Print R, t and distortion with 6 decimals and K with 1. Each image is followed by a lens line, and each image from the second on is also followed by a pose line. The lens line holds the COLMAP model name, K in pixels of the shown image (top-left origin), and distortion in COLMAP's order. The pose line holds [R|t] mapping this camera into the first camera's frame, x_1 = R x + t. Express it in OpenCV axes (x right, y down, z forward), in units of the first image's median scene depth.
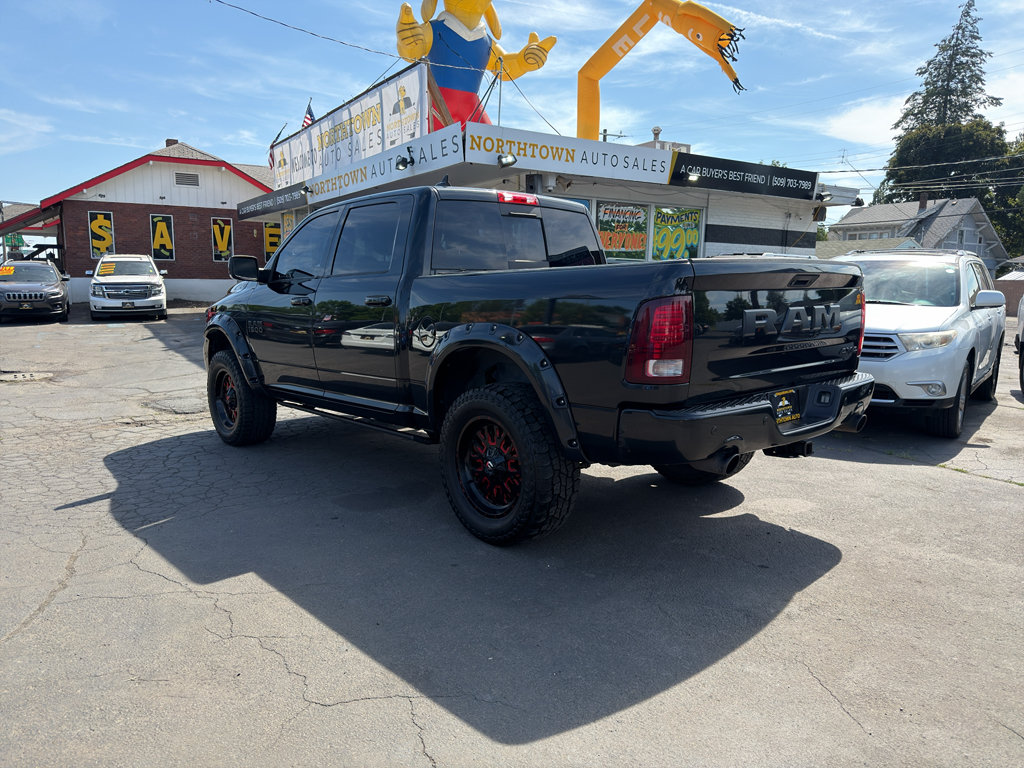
lens RADIAL K [[724.2, 0, 515.9], [0, 724.2, 379.7], [0, 0, 1]] dist [0.021302, -0.030215]
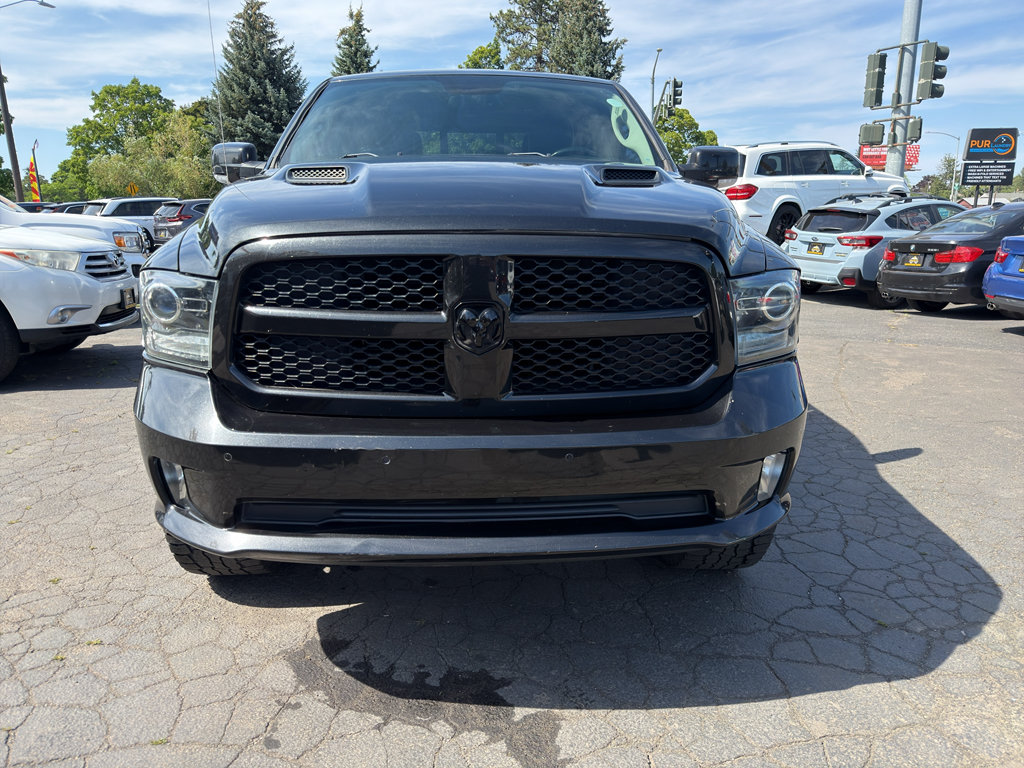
lens RADIAL K [[724.2, 0, 502.5], [0, 724.2, 388.4], [0, 0, 1]] dist [0.021302, -0.030215]
pose [[-0.768843, -0.151976, 0.621114, -0.306161], [0.083697, 0.939070, 0.333379, -0.092863], [-0.633936, 0.308302, -0.709278, 0.761491]]
